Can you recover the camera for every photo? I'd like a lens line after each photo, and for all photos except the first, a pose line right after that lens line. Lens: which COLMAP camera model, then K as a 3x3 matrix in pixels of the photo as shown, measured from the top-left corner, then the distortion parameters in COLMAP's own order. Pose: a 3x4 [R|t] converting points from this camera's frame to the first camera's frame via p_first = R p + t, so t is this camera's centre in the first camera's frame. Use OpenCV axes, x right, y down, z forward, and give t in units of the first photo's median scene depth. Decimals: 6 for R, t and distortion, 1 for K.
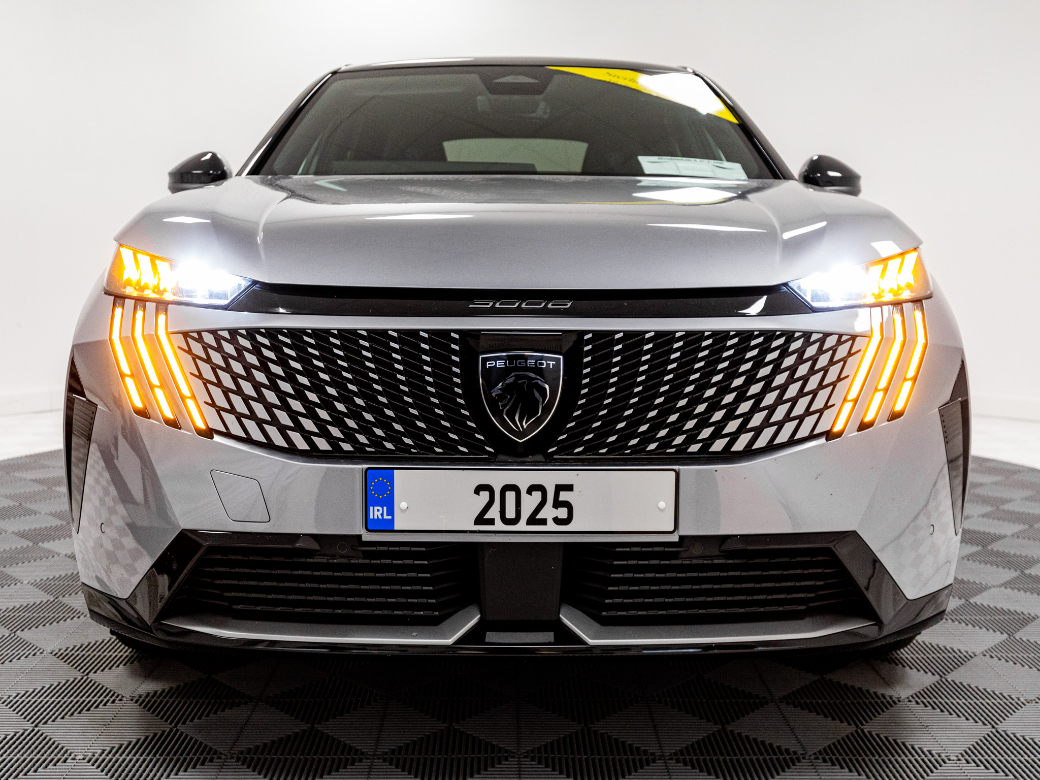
lens RADIAL K [[1113.8, 0, 520.0], [0, 1113.8, 390.0], [0, 0, 1]] dist [0.017894, 0.022316]
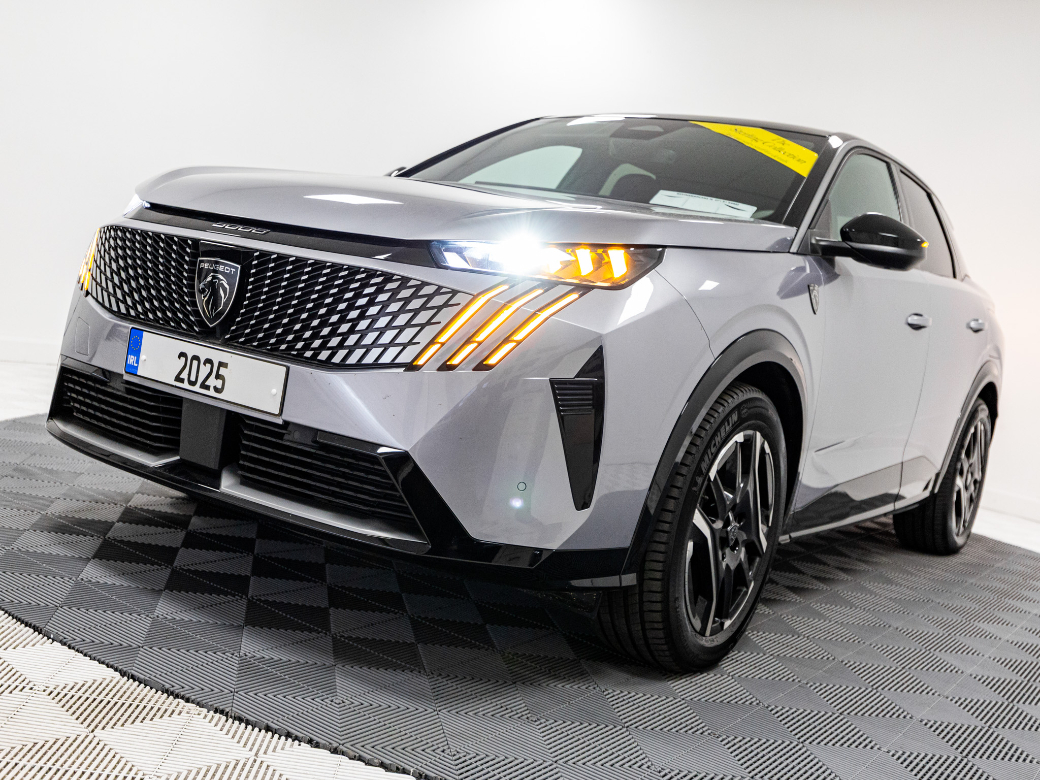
lens RADIAL K [[1113.8, 0, 520.0], [0, 1113.8, 390.0], [0, 0, 1]] dist [0.017894, 0.022316]
pose [[0.818608, 0.181907, -0.544786, 1.046128], [-0.229611, 0.973075, -0.020103, 0.062398], [0.526460, 0.141546, 0.838334, 0.082659]]
